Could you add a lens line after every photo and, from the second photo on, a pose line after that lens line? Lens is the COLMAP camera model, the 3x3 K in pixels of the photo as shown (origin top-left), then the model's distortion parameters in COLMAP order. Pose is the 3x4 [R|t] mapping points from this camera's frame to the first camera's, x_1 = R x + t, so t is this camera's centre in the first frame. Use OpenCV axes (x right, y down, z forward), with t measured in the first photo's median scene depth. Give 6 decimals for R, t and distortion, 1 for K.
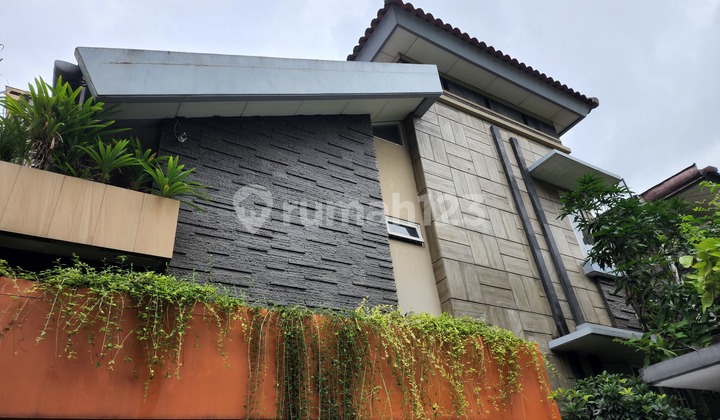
lens RADIAL K [[466.4, 0, 368.0], [0, 466.4, 219.7], [0, 0, 1]] dist [0.081291, -0.090723]
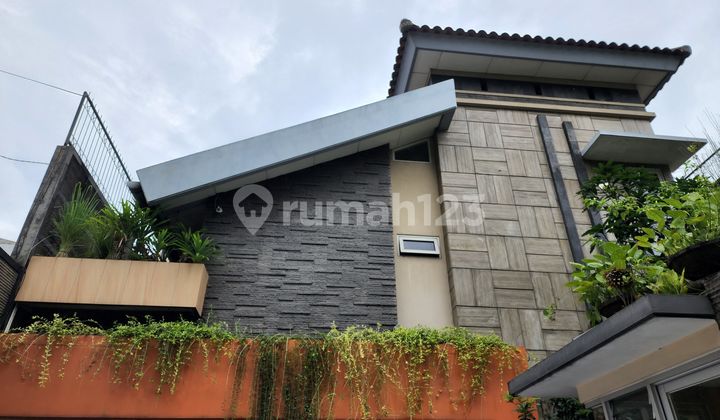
lens RADIAL K [[466.4, 0, 368.0], [0, 466.4, 219.7], [0, 0, 1]] dist [0.081291, -0.090723]
pose [[0.913673, -0.136755, -0.382752, 0.435562], [0.153614, 0.988036, 0.013673, -0.080058], [0.376303, -0.071288, 0.923750, -0.086577]]
